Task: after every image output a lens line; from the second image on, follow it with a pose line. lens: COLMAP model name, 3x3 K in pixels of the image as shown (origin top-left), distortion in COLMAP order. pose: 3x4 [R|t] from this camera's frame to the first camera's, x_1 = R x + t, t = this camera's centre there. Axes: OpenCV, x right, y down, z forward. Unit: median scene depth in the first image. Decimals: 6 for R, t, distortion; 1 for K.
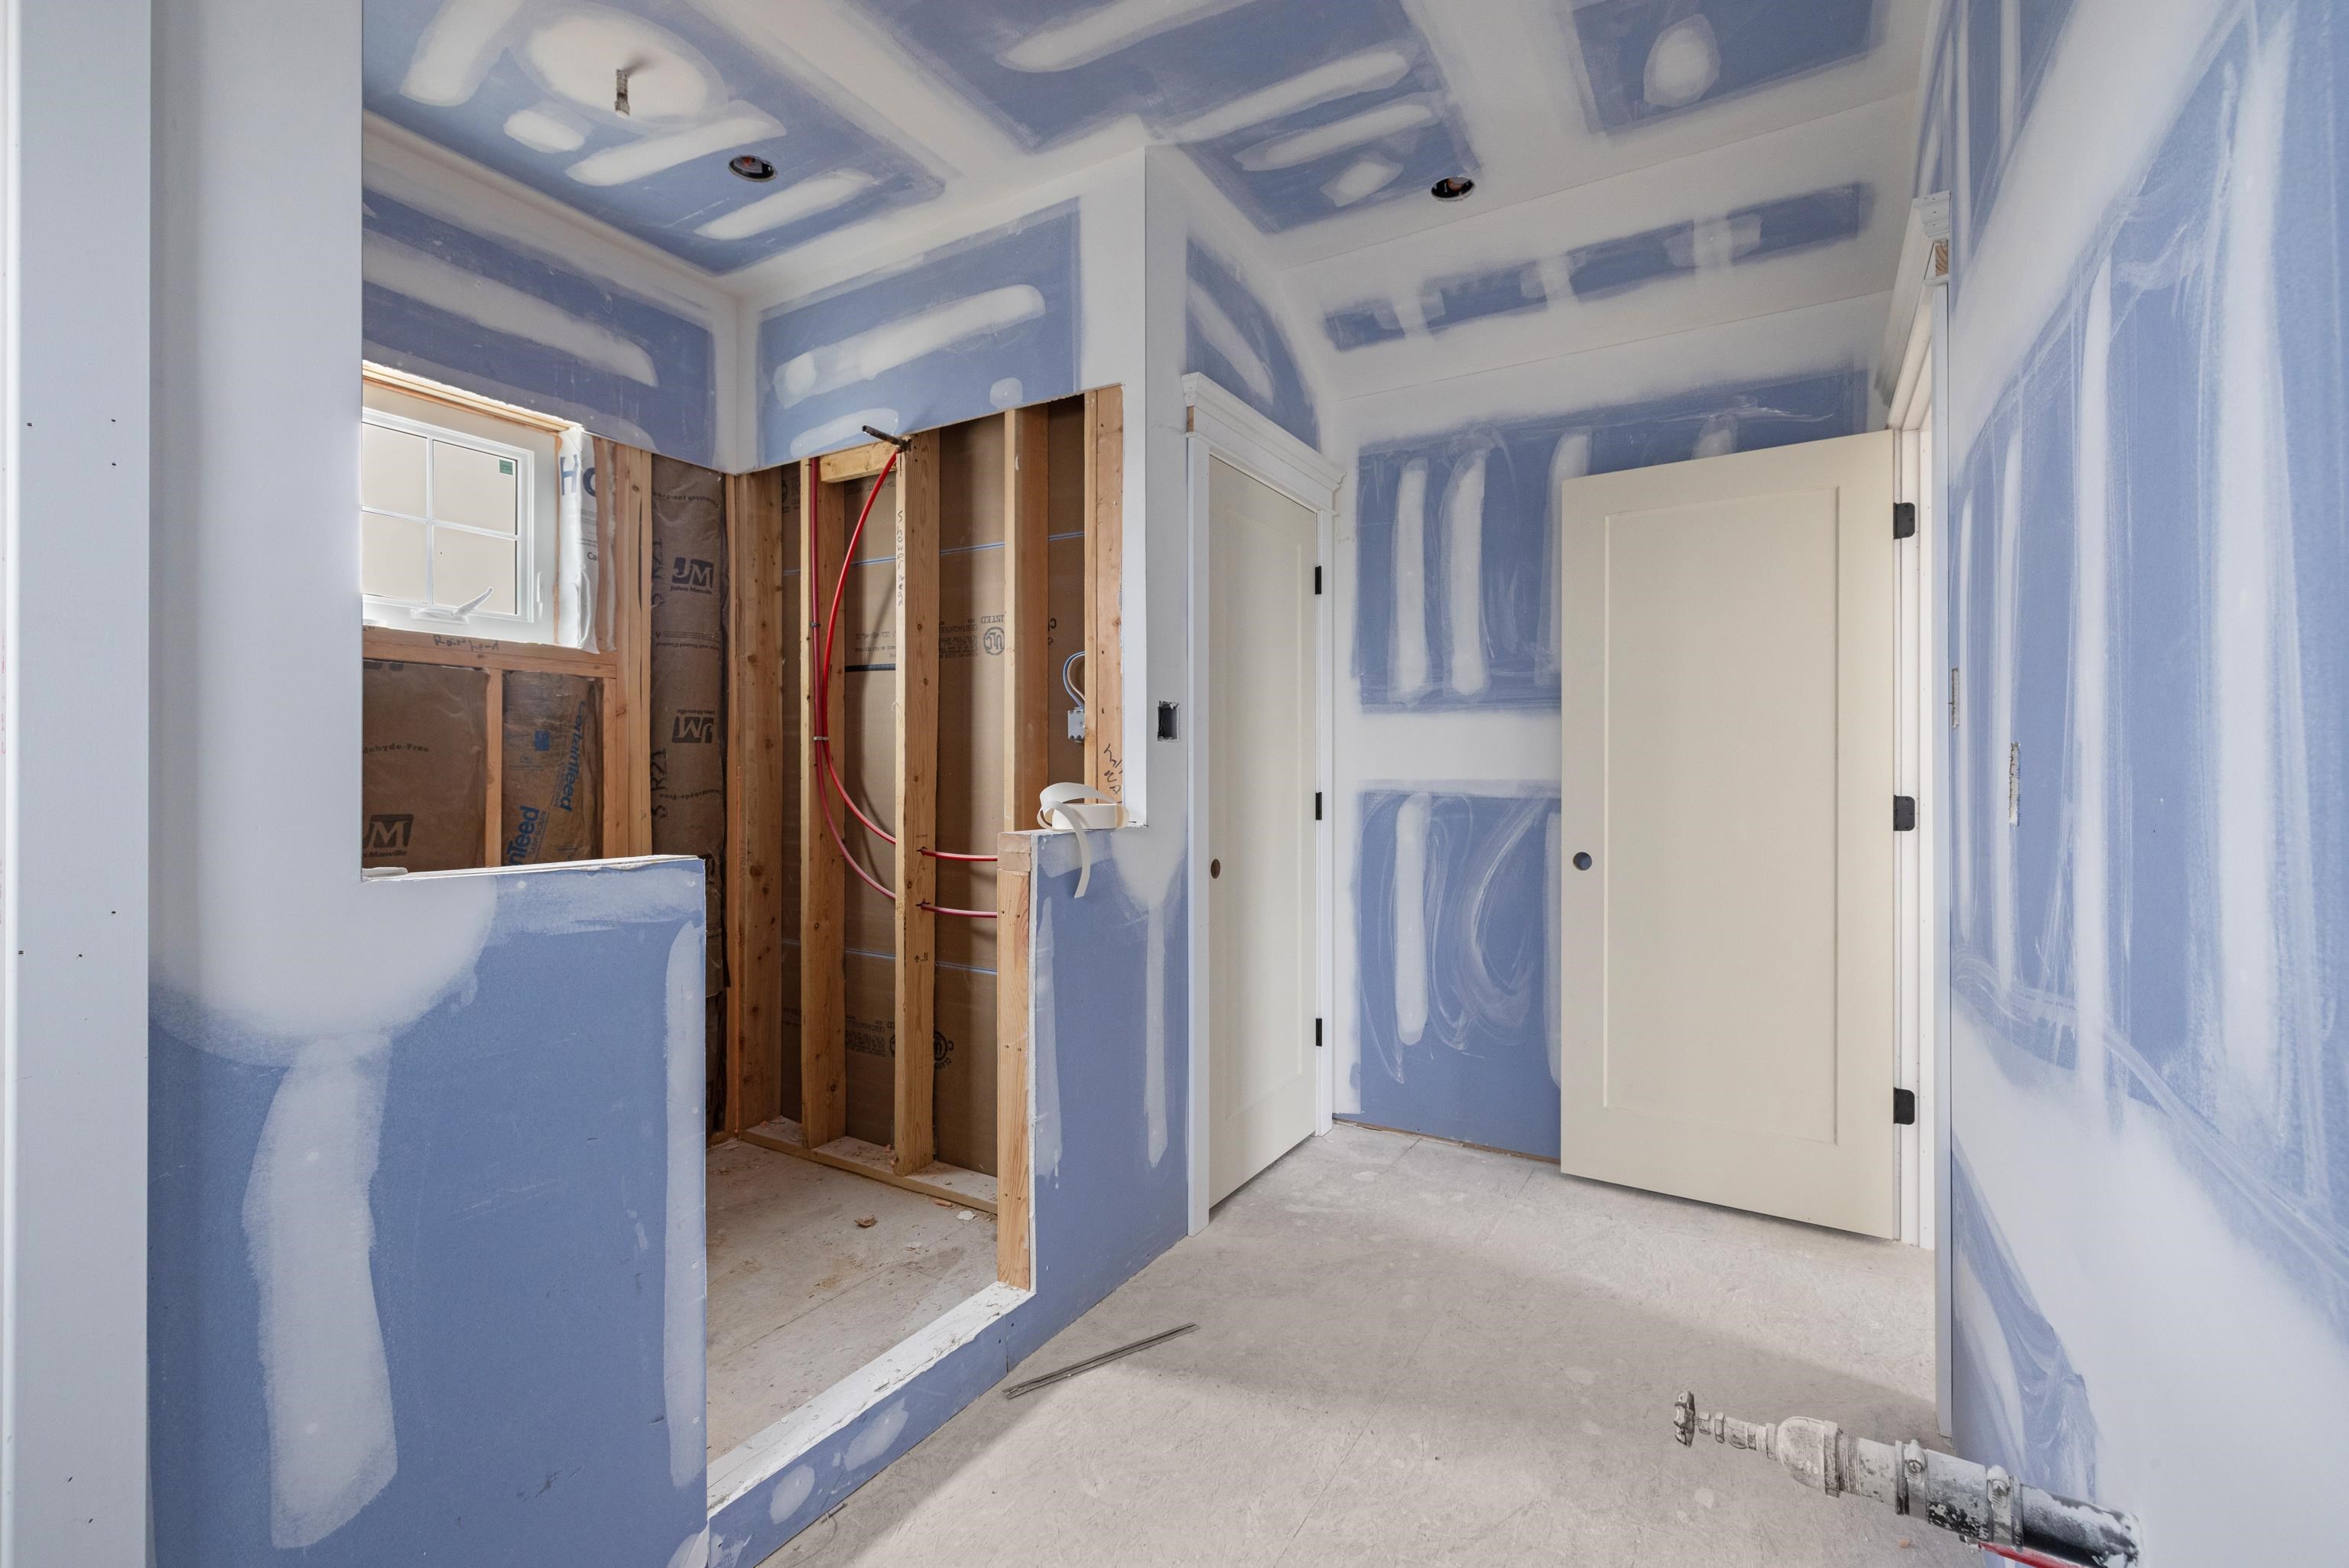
lens RADIAL K [[1008.6, 0, 1159.5], [0, 1008.6, 777.4], [0, 0, 1]] dist [-0.000586, 0.000501]
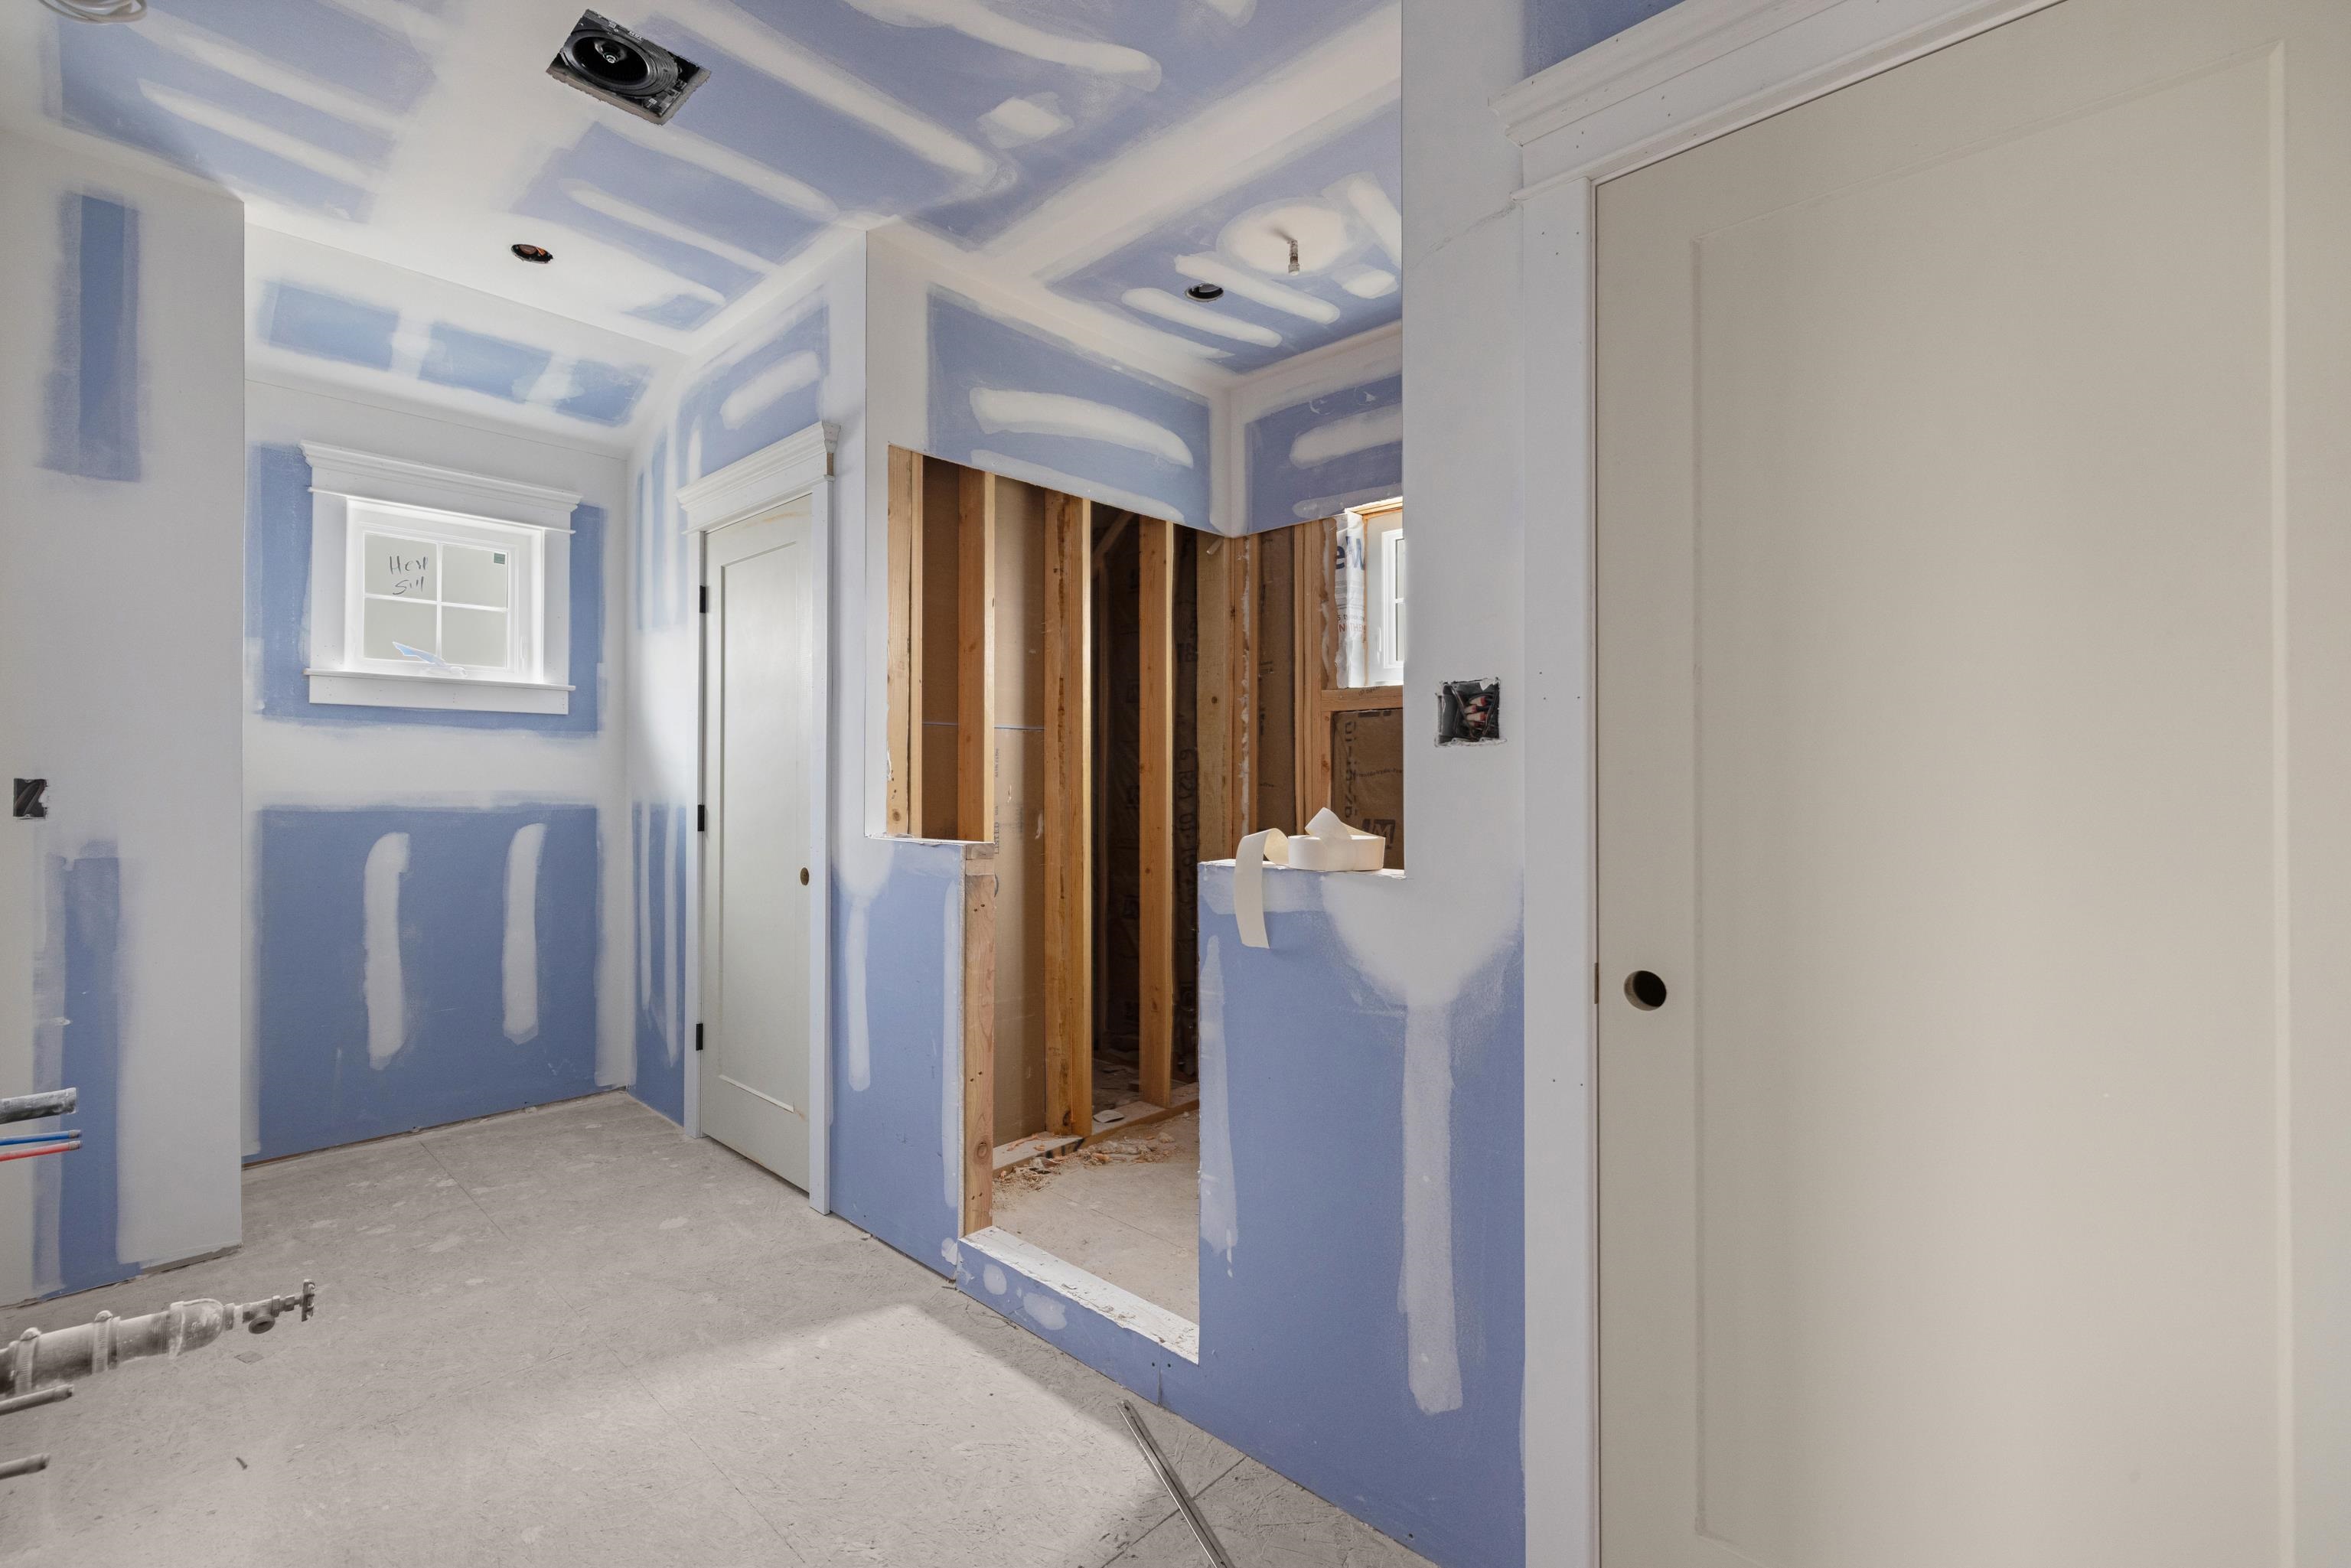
lens RADIAL K [[994.4, 0, 1179.3], [0, 994.4, 778.9], [0, 0, 1]] dist [0.001326, 0.000064]
pose [[-0.176868, -0.007688, -0.984204, 0.846928], [-0.005005, 0.999964, -0.006911, -0.014821], [0.984222, 0.003704, -0.176900, 1.249276]]
